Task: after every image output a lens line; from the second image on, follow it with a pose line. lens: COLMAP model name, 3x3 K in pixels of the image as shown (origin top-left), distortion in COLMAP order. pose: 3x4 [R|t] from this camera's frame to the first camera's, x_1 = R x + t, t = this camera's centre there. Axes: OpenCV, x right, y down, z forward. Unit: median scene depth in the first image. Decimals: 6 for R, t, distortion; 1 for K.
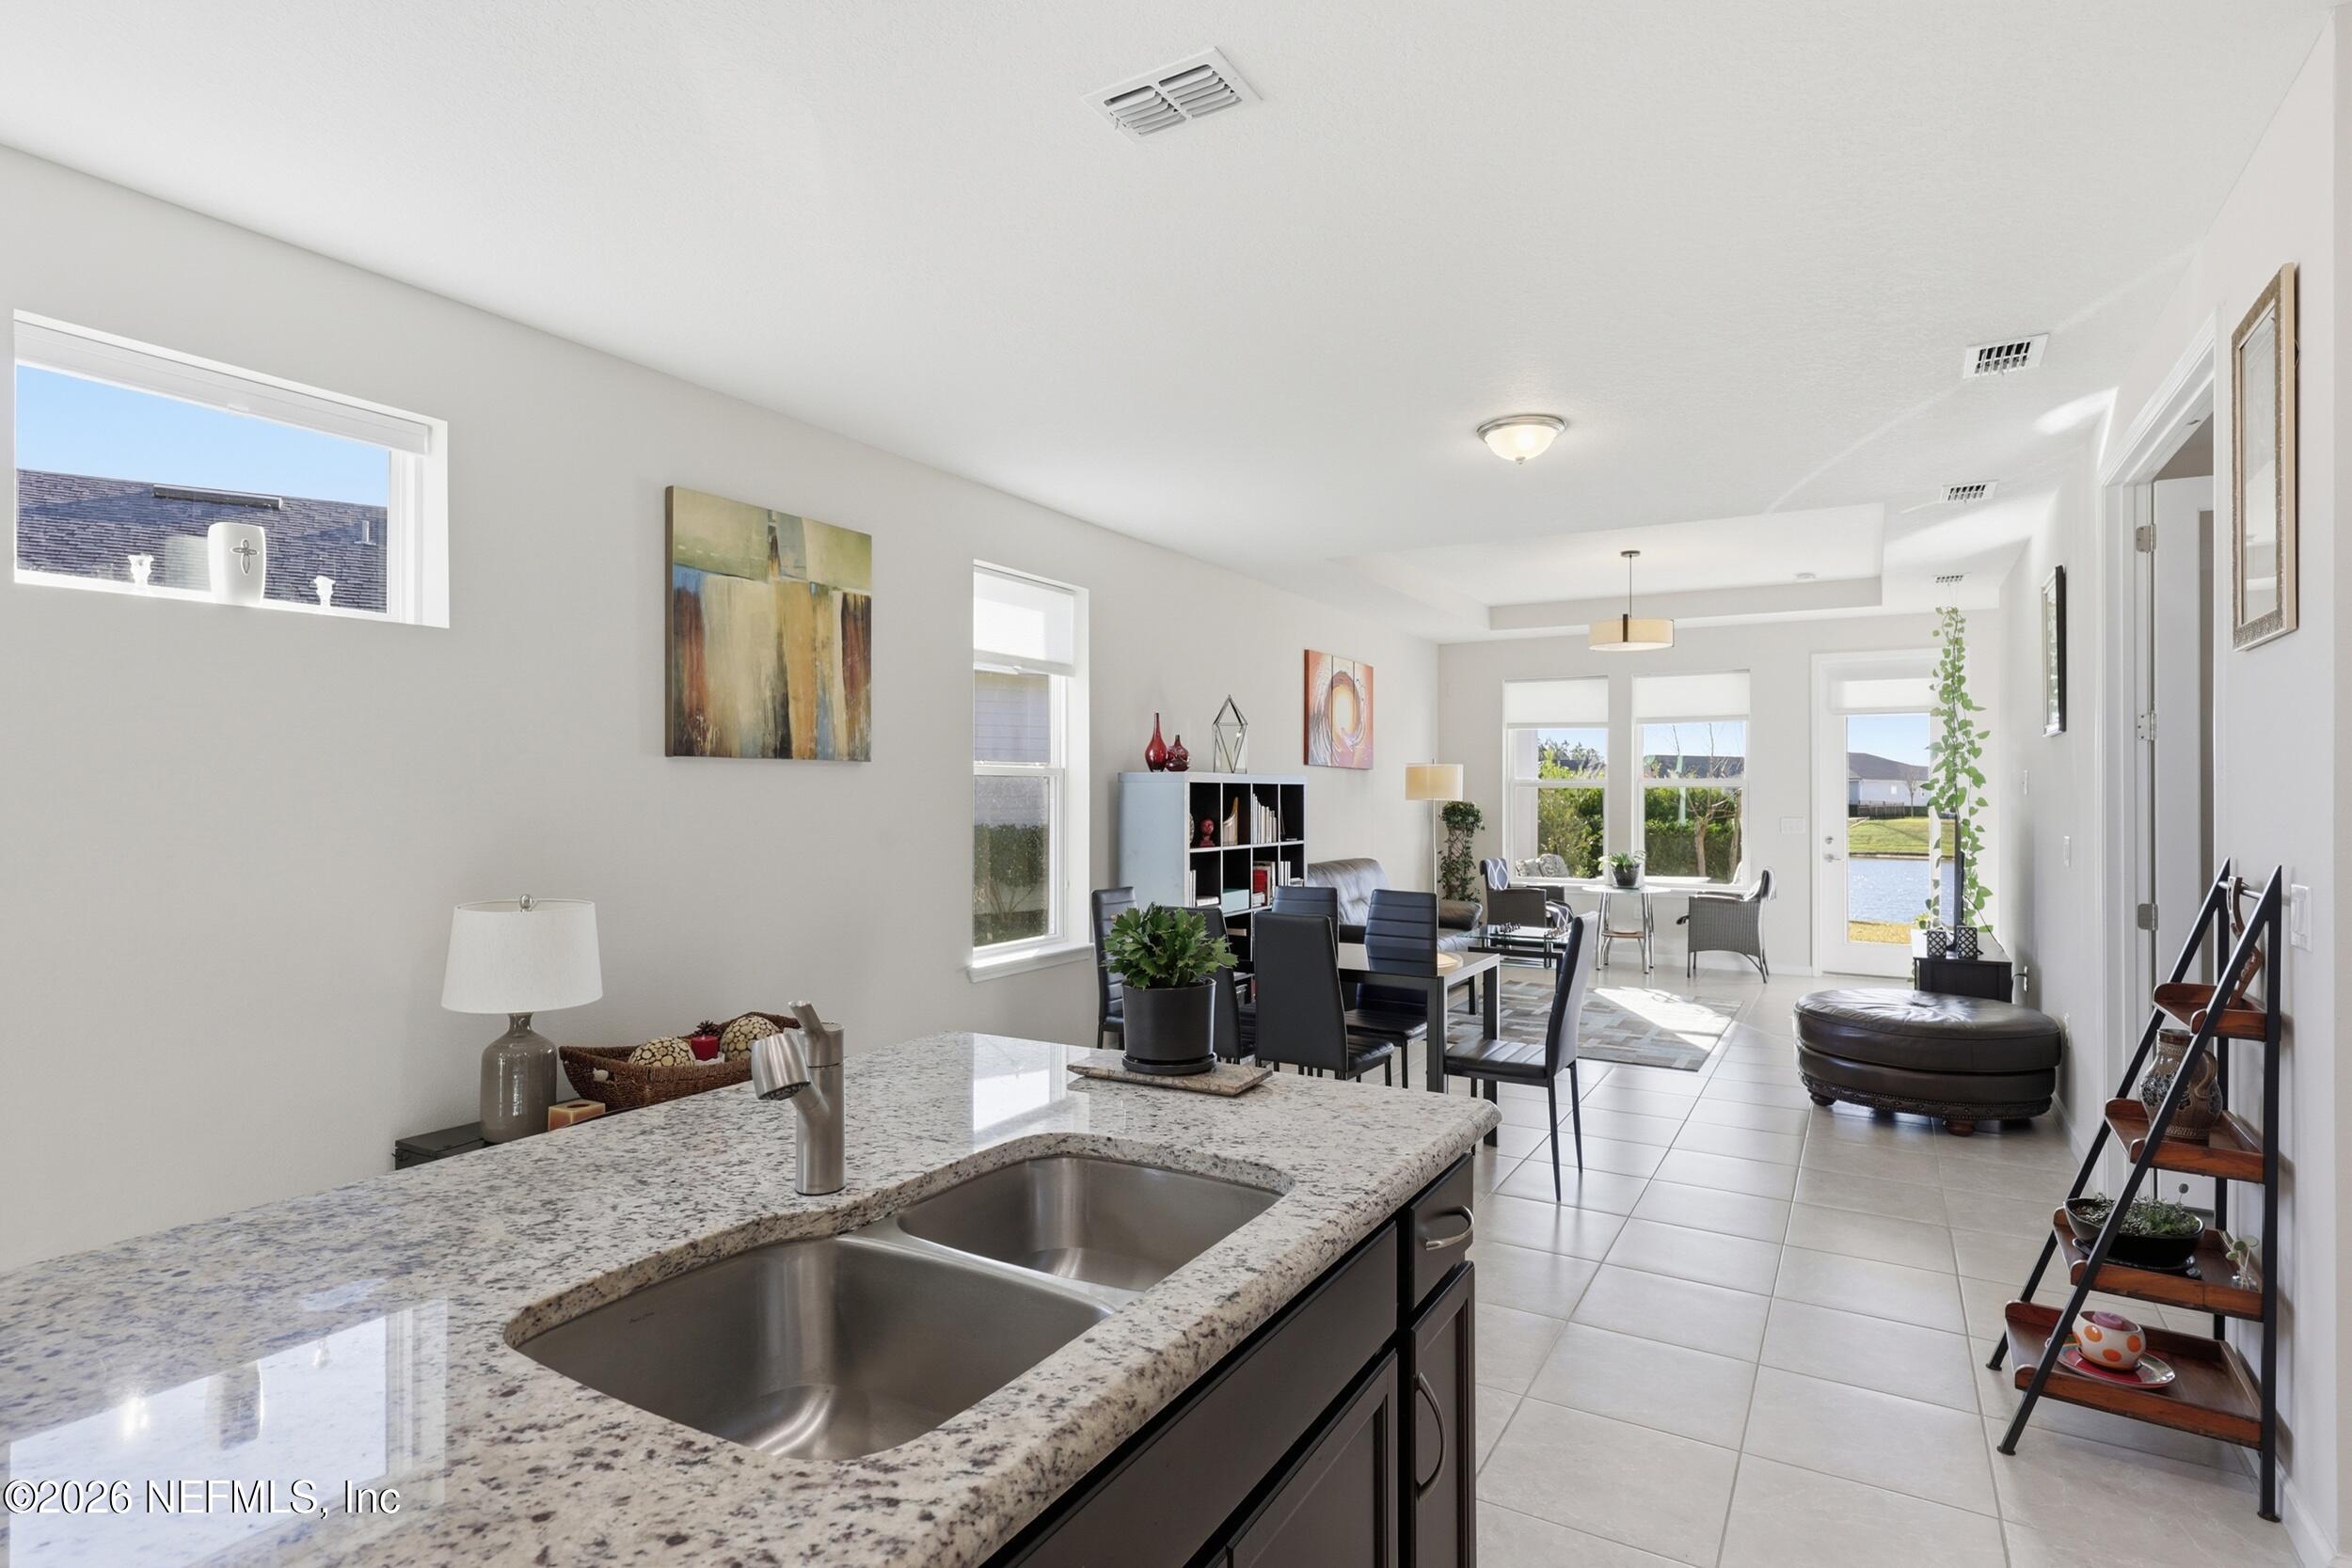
lens RADIAL K [[1172.2, 0, 1167.5], [0, 1172.2, 787.4], [0, 0, 1]] dist [-0.003630, 0.000602]
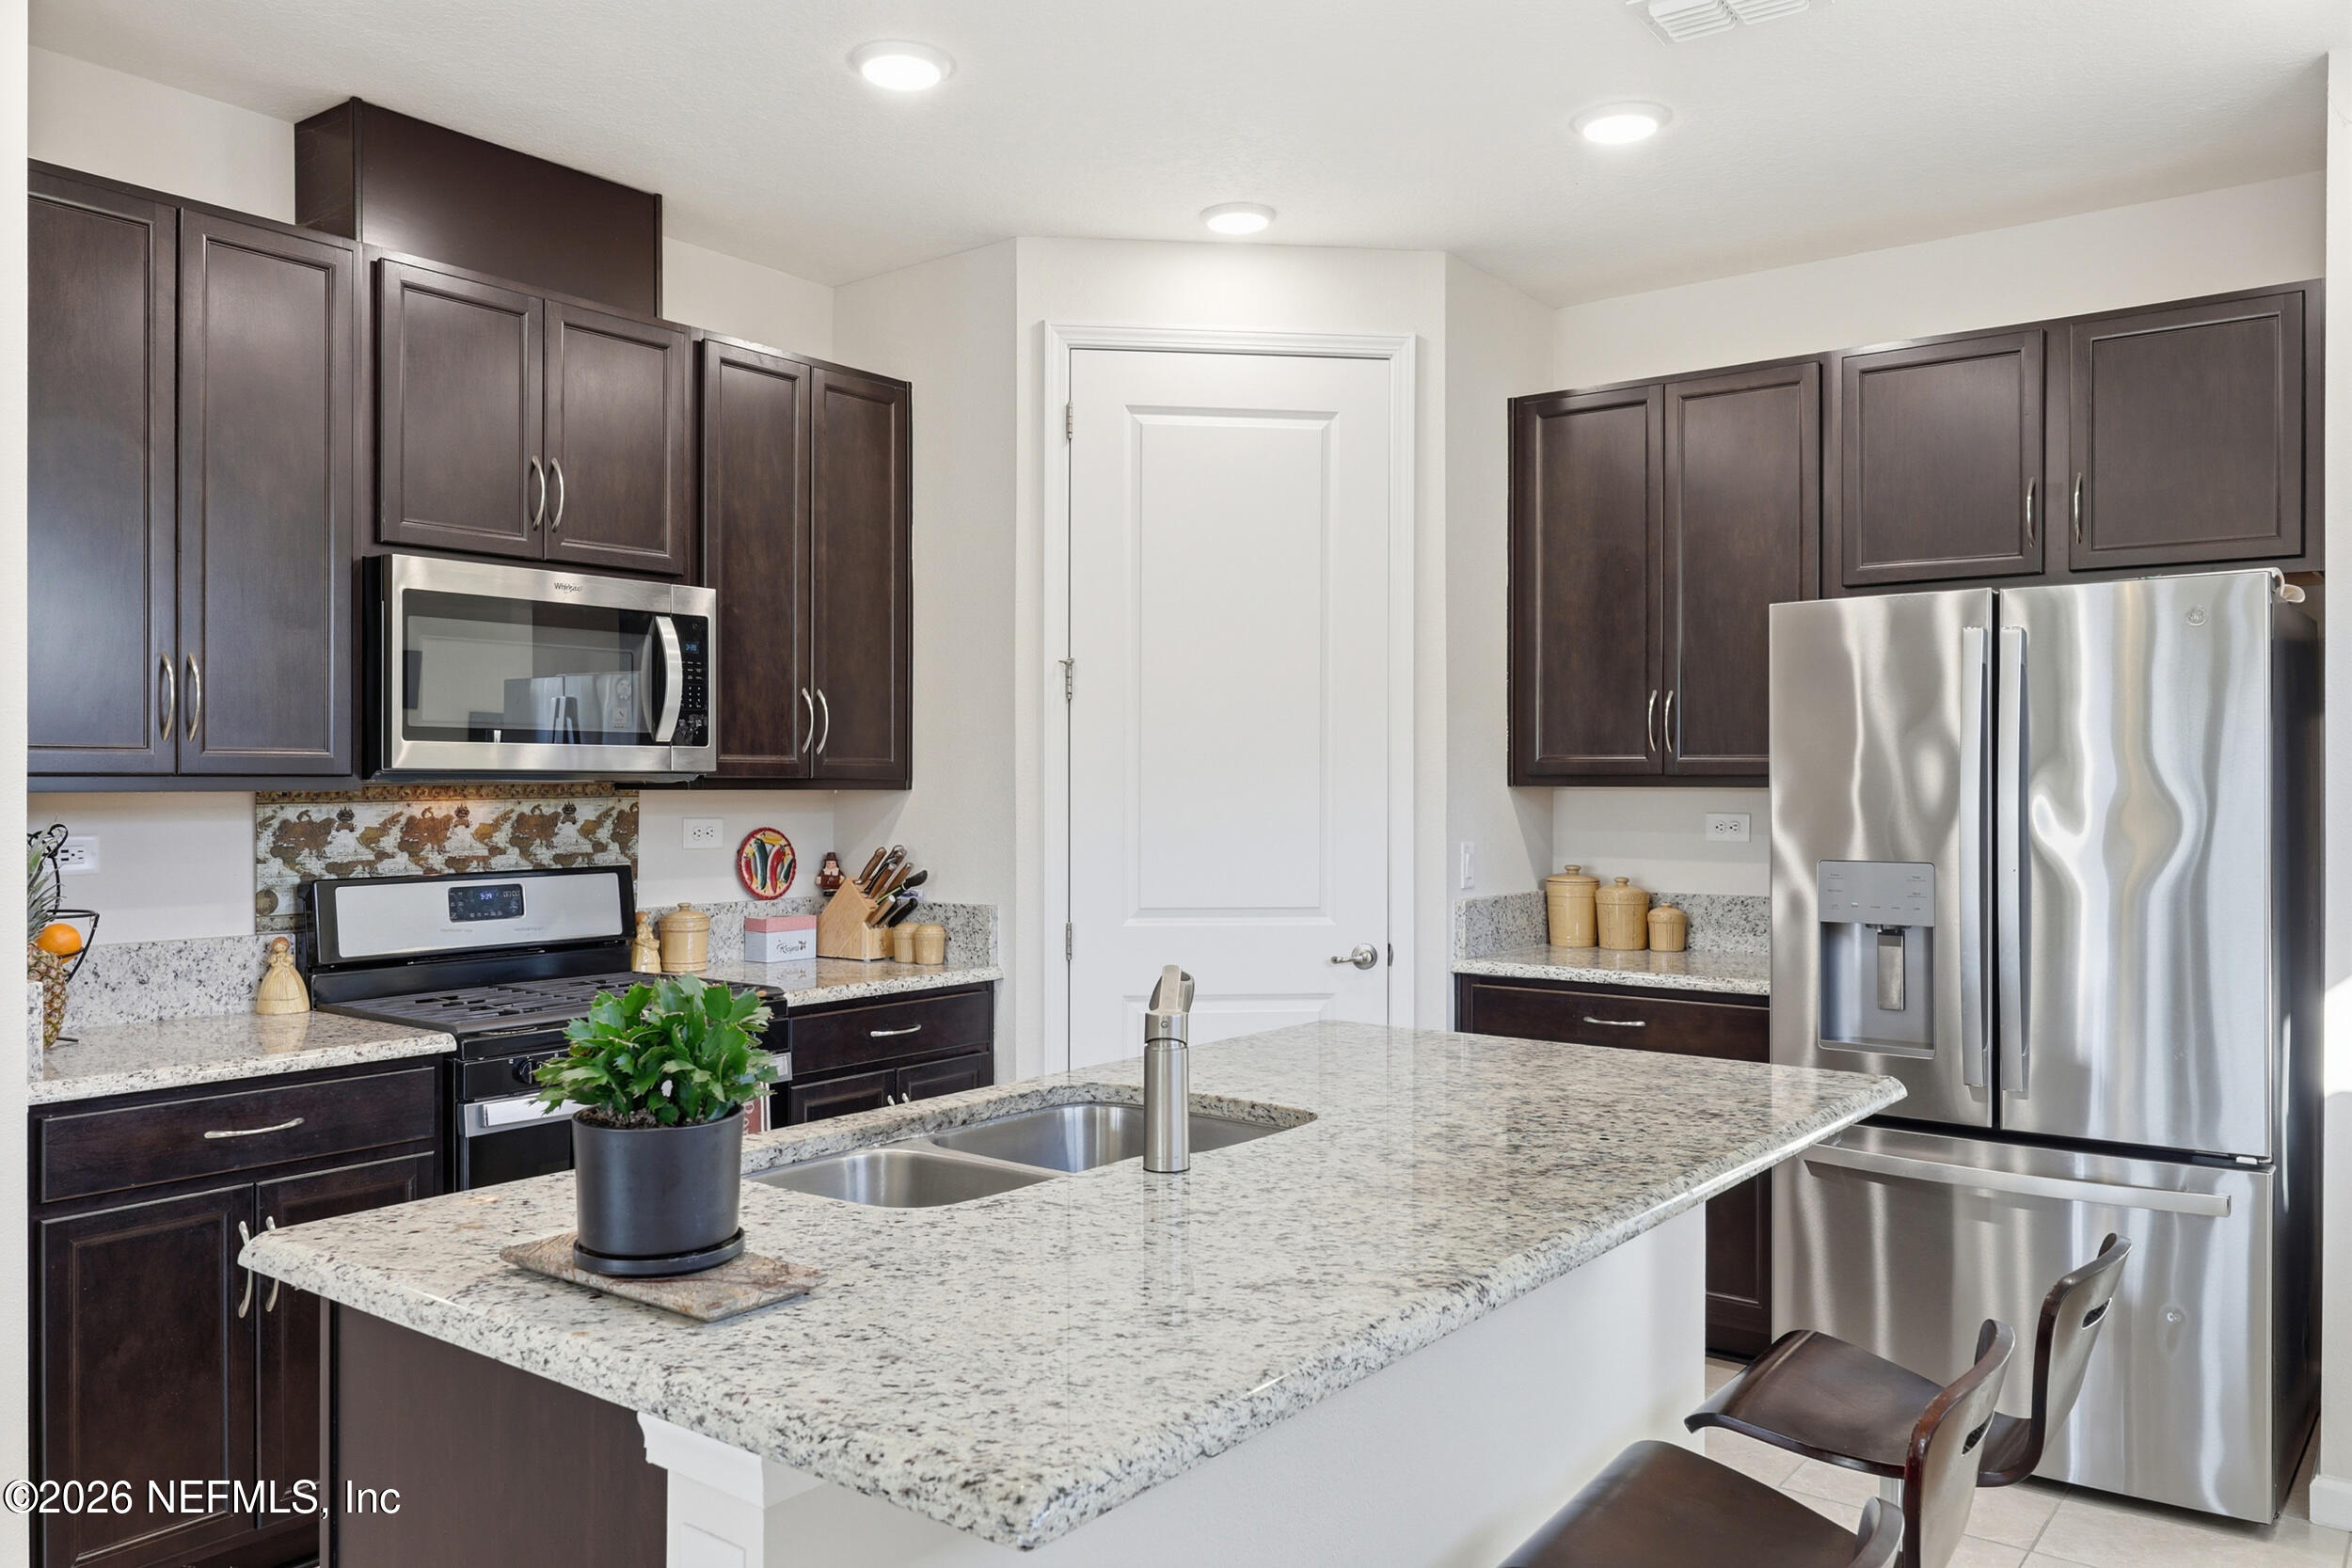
lens RADIAL K [[1700.6, 0, 1166.2], [0, 1700.6, 783.0], [0, 0, 1]] dist [-0.003054, 0.001801]
pose [[-0.993453, -0.005071, 0.114131, -0.134873], [-0.005001, 0.999987, 0.000901, 0.001843], [-0.114134, 0.000324, -0.993465, 0.718196]]
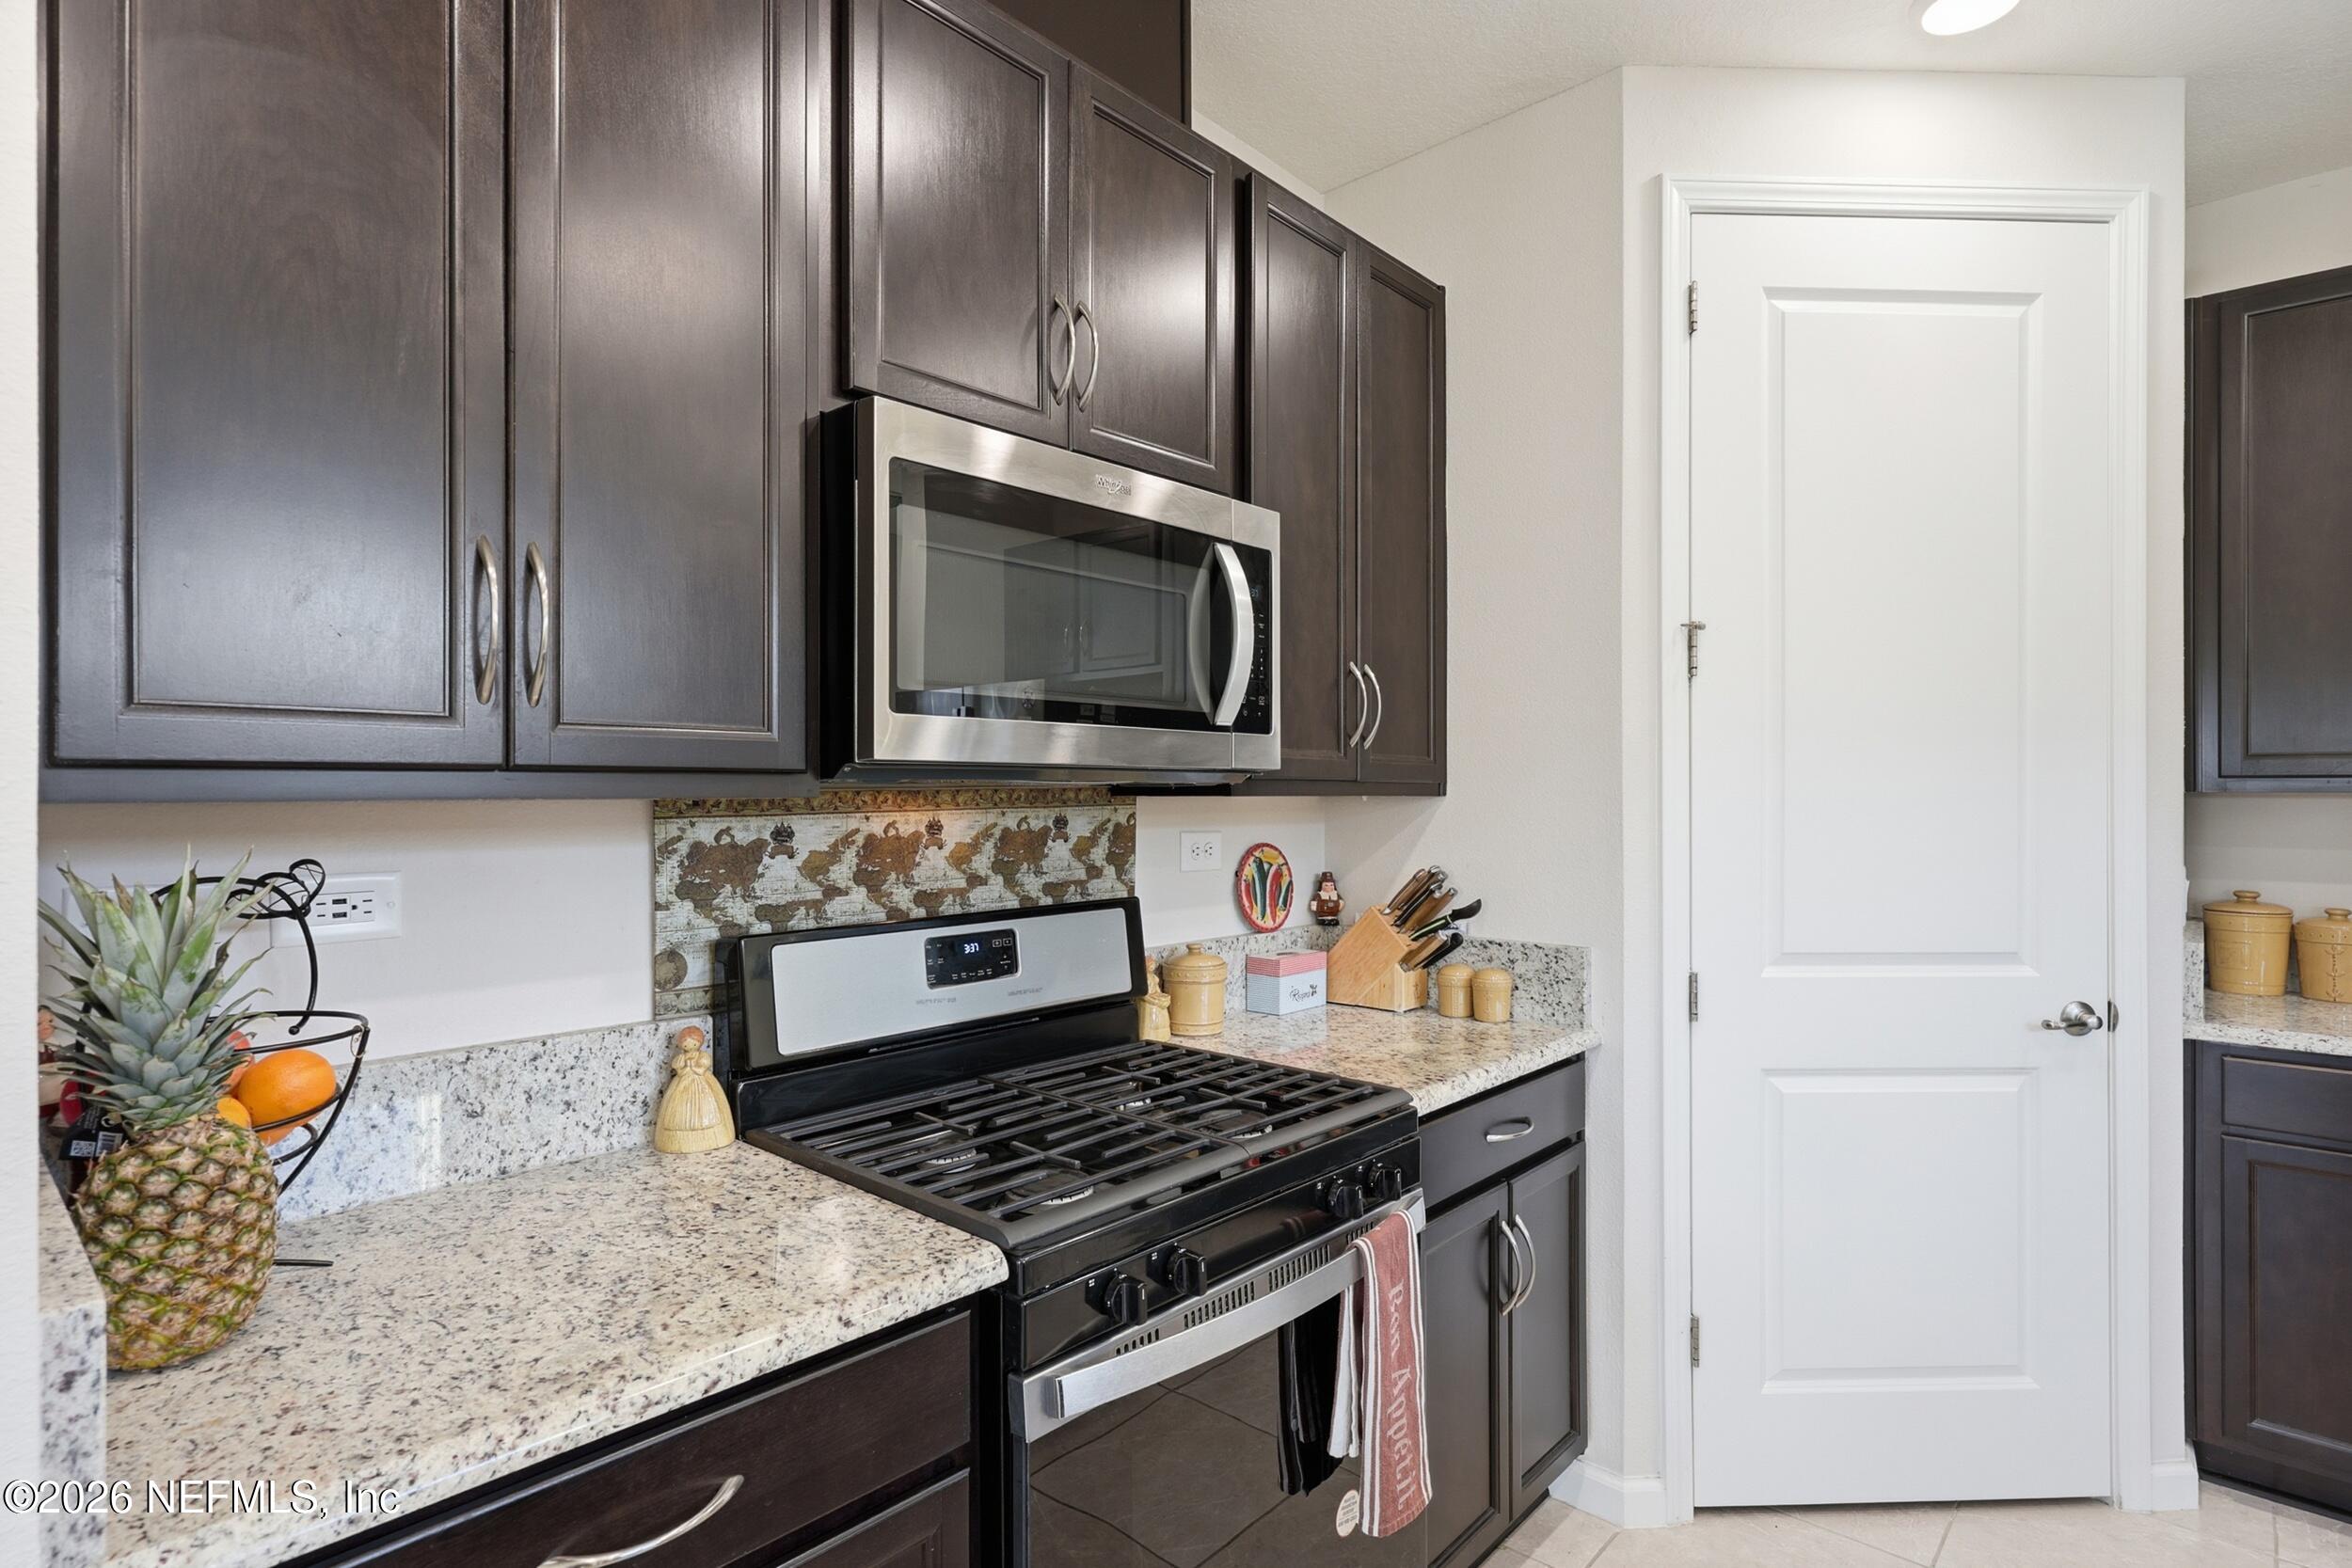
lens RADIAL K [[1172.2, 0, 1172.0], [0, 1172.2, 795.9], [0, 0, 1]] dist [-0.003630, 0.000602]
pose [[-0.980442, -0.005353, 0.196736, 0.139456], [-0.004463, 0.999978, 0.004967, 0.005151], [-0.196759, 0.003992, -0.980444, 0.316999]]
